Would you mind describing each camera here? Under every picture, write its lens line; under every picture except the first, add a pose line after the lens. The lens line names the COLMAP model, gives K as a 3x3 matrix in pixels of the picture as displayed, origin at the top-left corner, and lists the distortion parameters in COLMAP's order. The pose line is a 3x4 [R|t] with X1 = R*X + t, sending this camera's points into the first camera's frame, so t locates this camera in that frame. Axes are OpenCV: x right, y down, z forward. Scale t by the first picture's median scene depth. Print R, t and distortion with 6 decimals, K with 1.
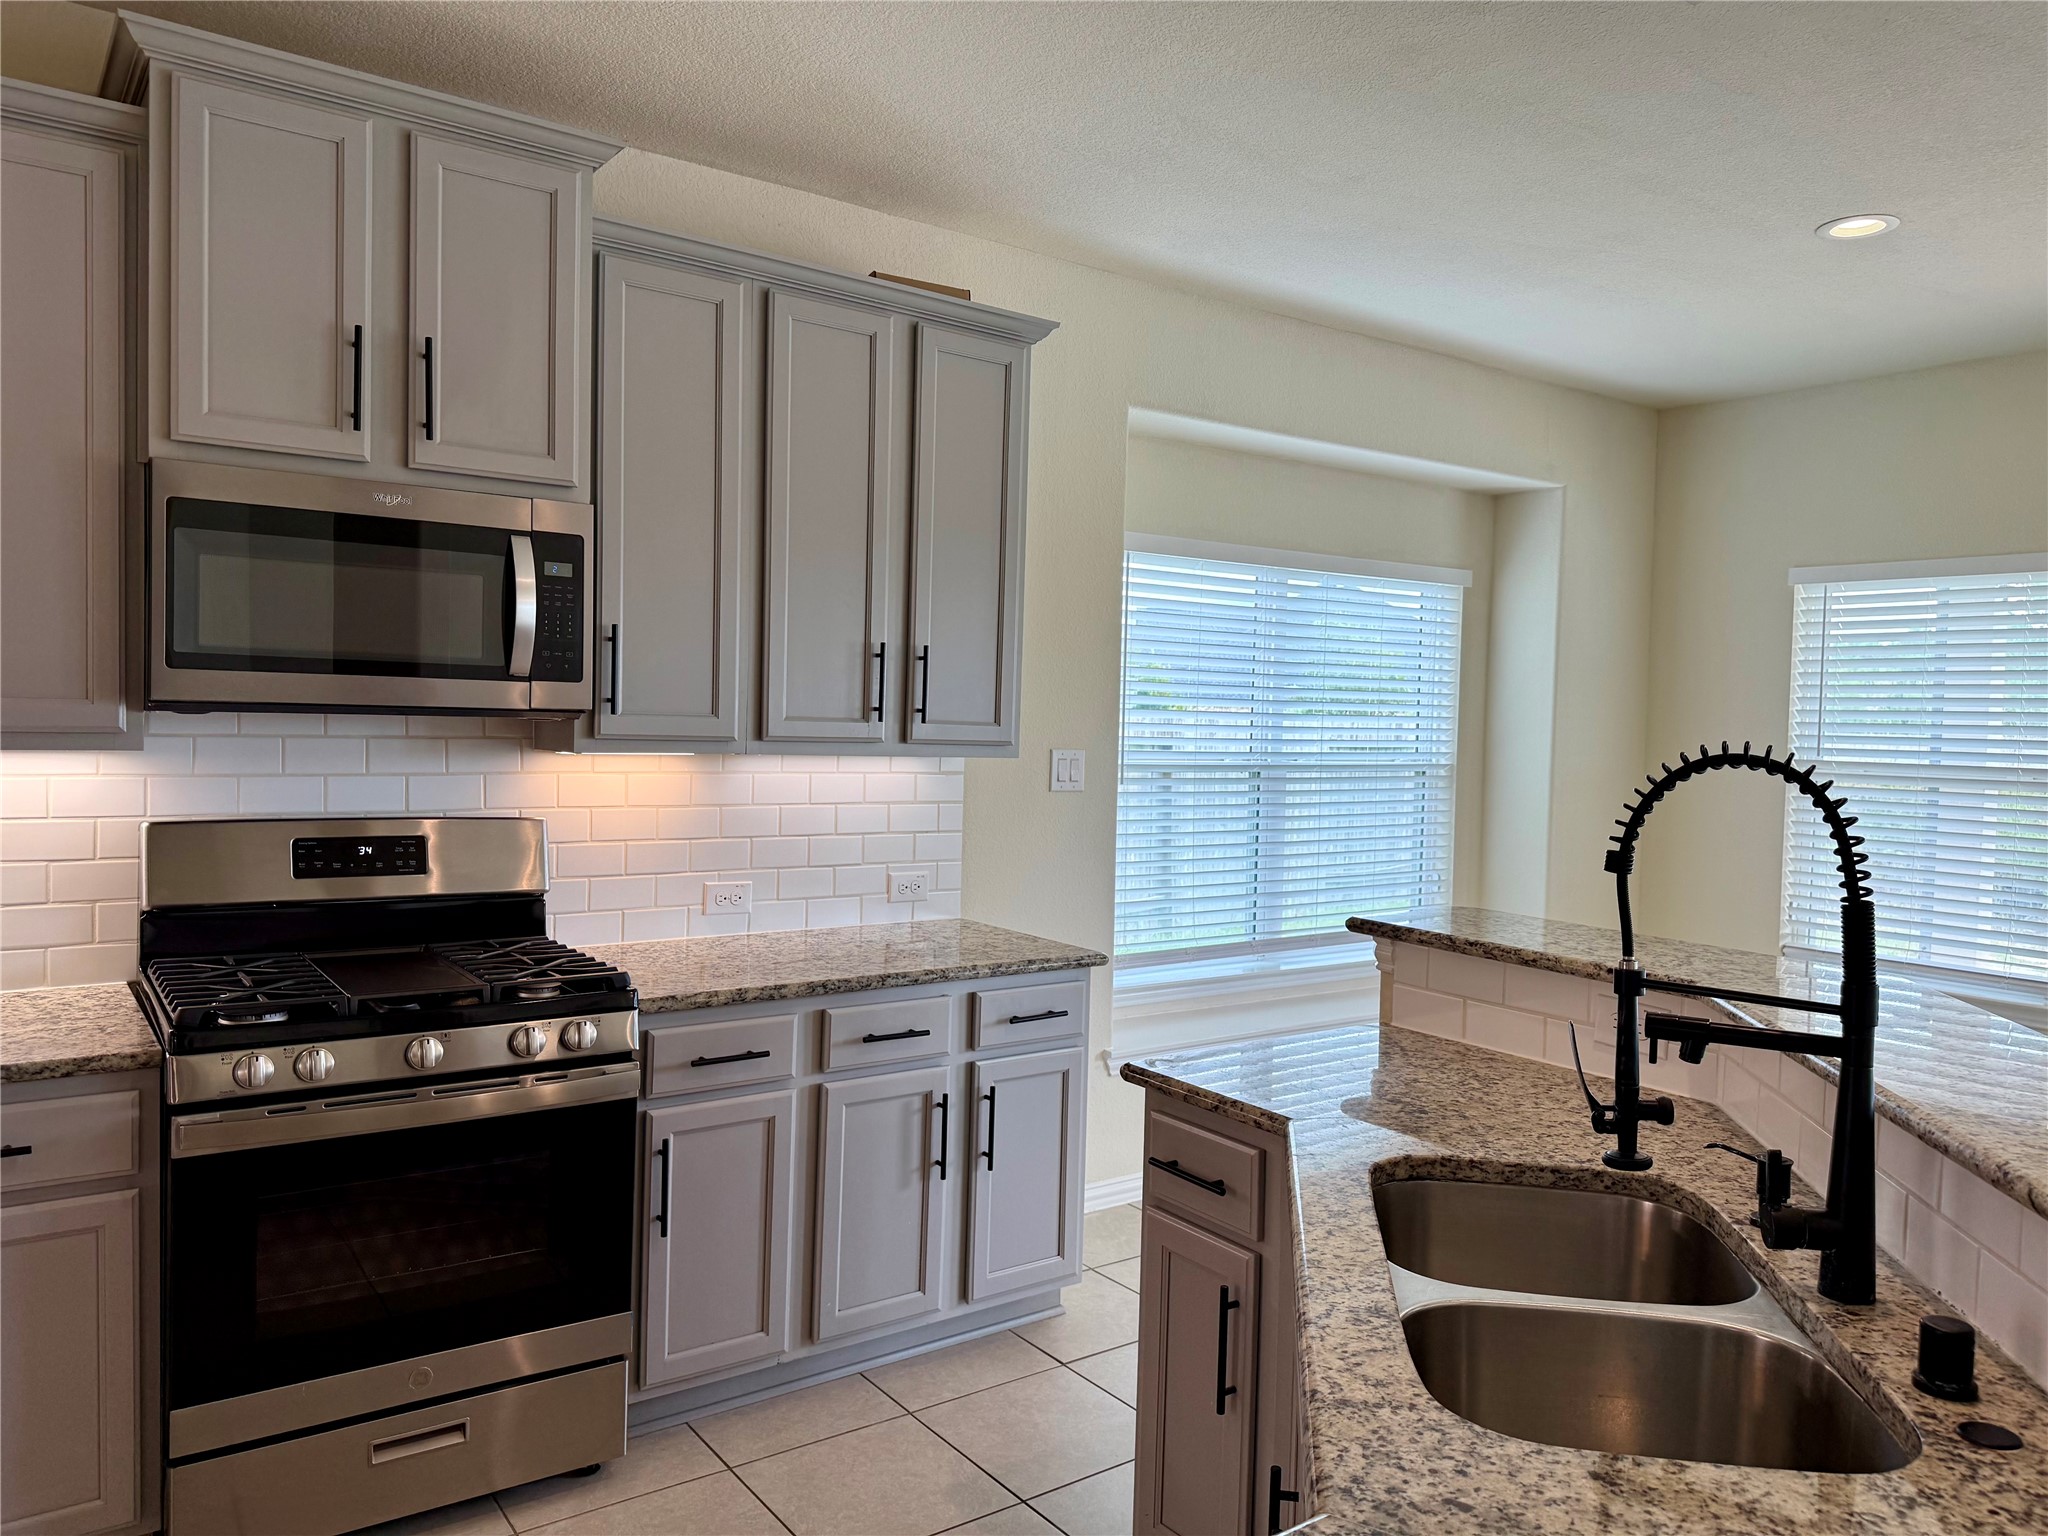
lens RADIAL K [[1467.5, 0, 1024.0], [0, 1467.5, 768.0], [0, 0, 1]] dist [0.004807, 0.001532]
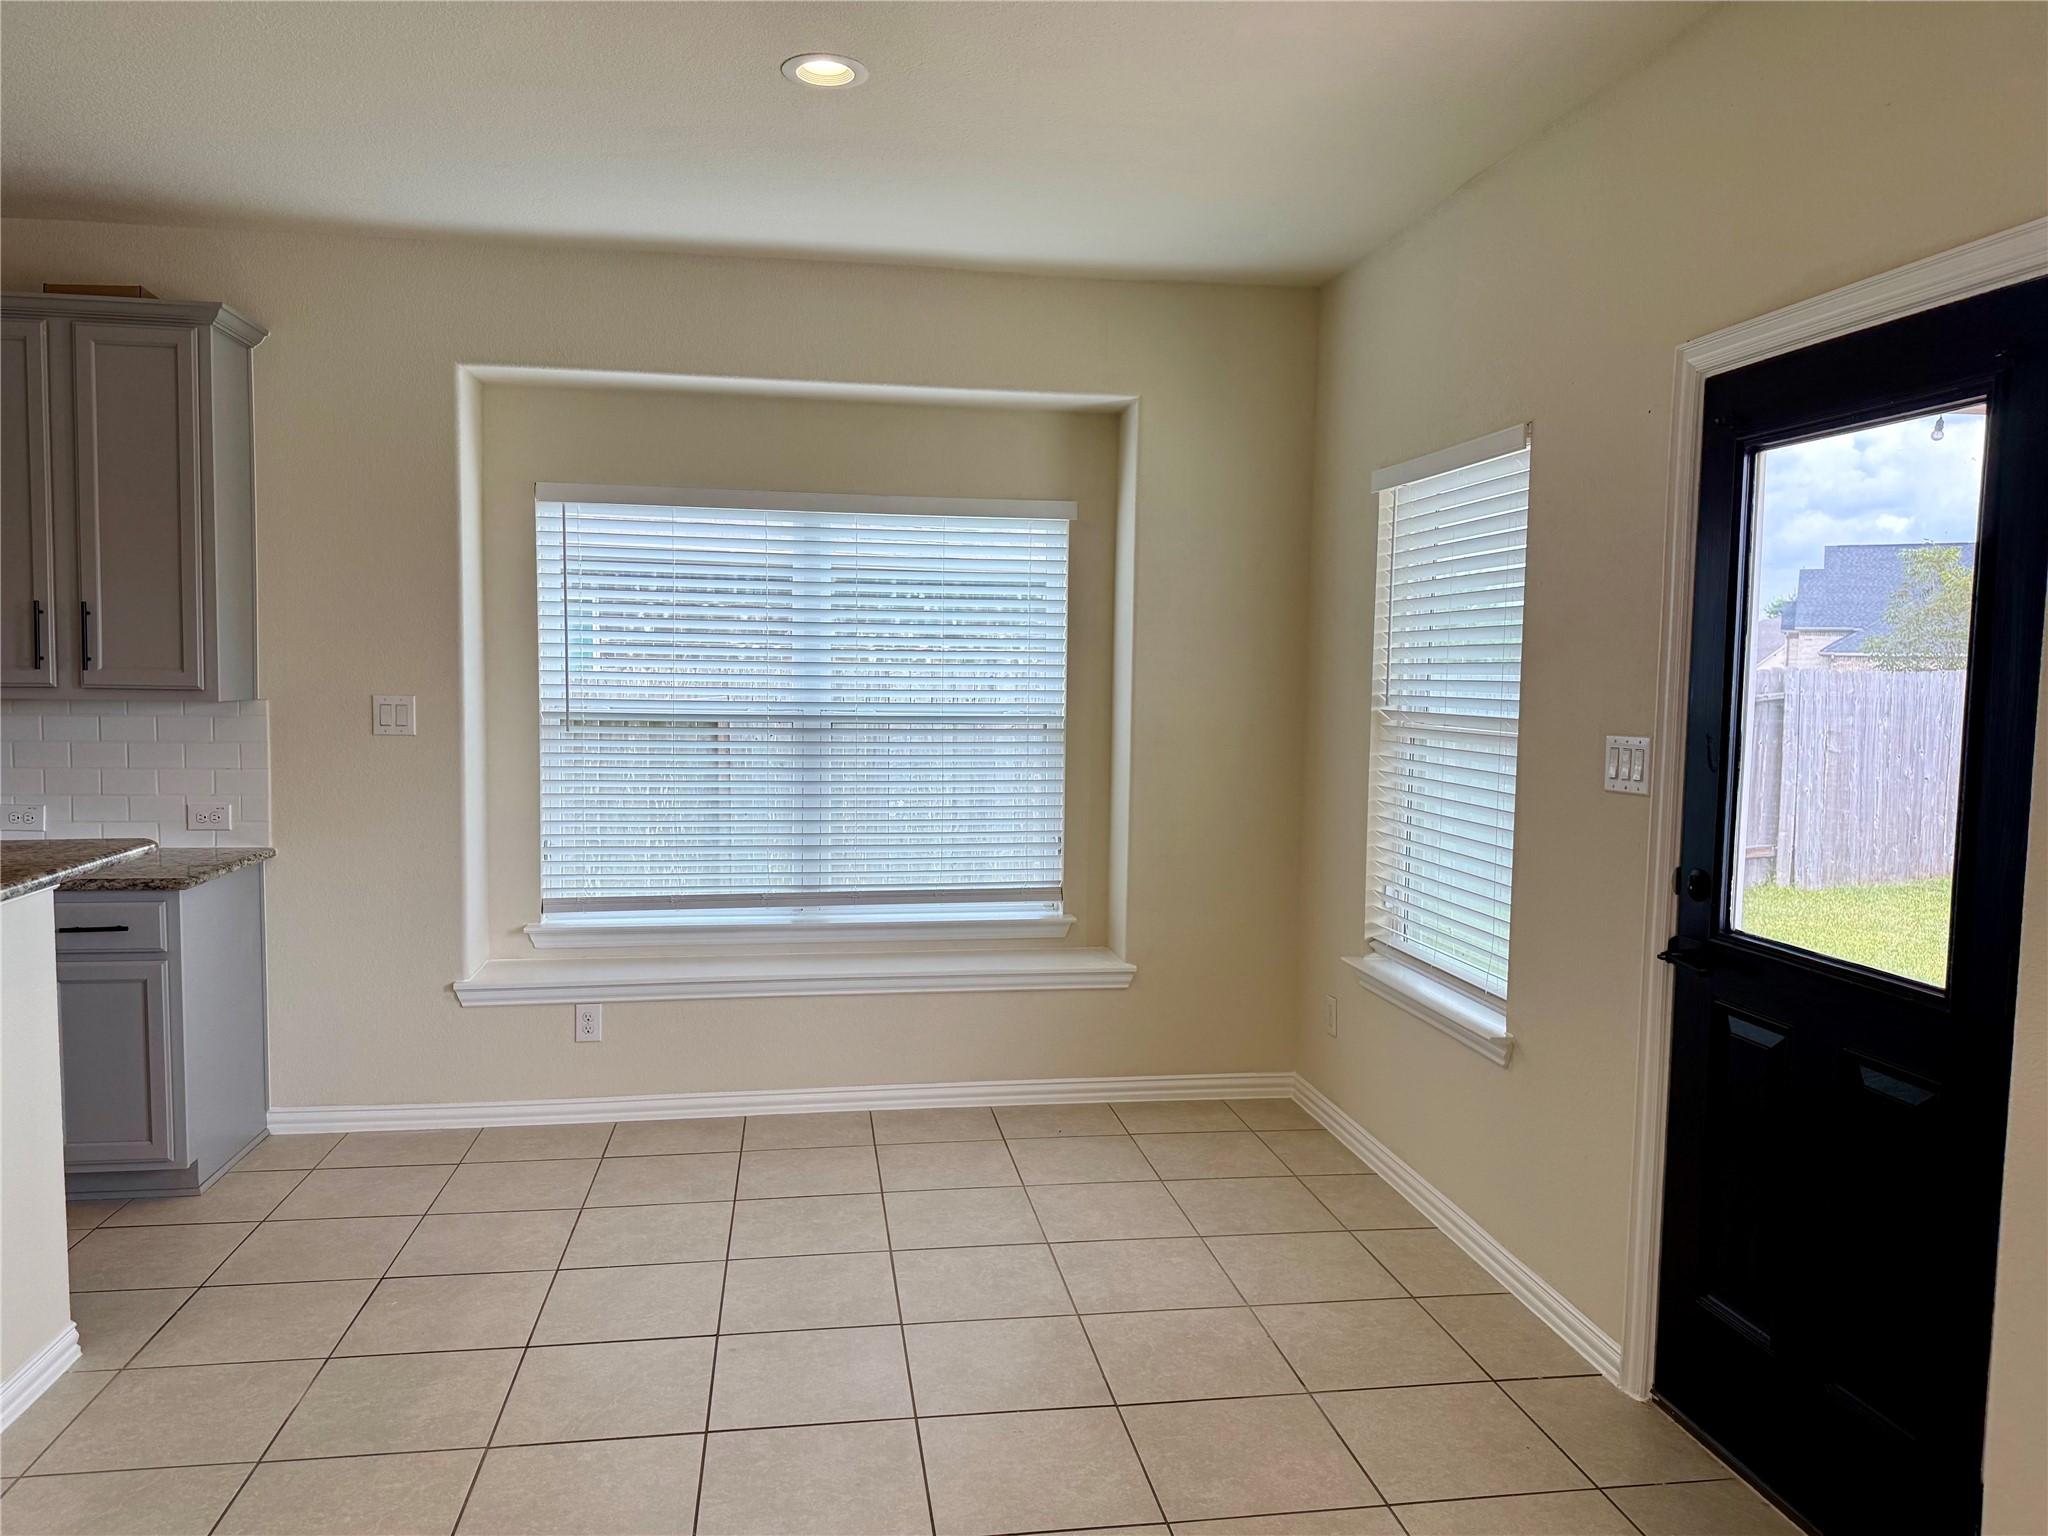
lens RADIAL K [[1427.4, 0, 1024.0], [0, 1427.4, 768.0], [0, 0, 1]] dist [0.008038, 0.000489]
pose [[0.894310, 0.016601, -0.447140, 0.732721], [-0.006784, 0.999700, 0.023546, 0.009617], [0.447396, -0.018024, 0.894154, 0.215983]]
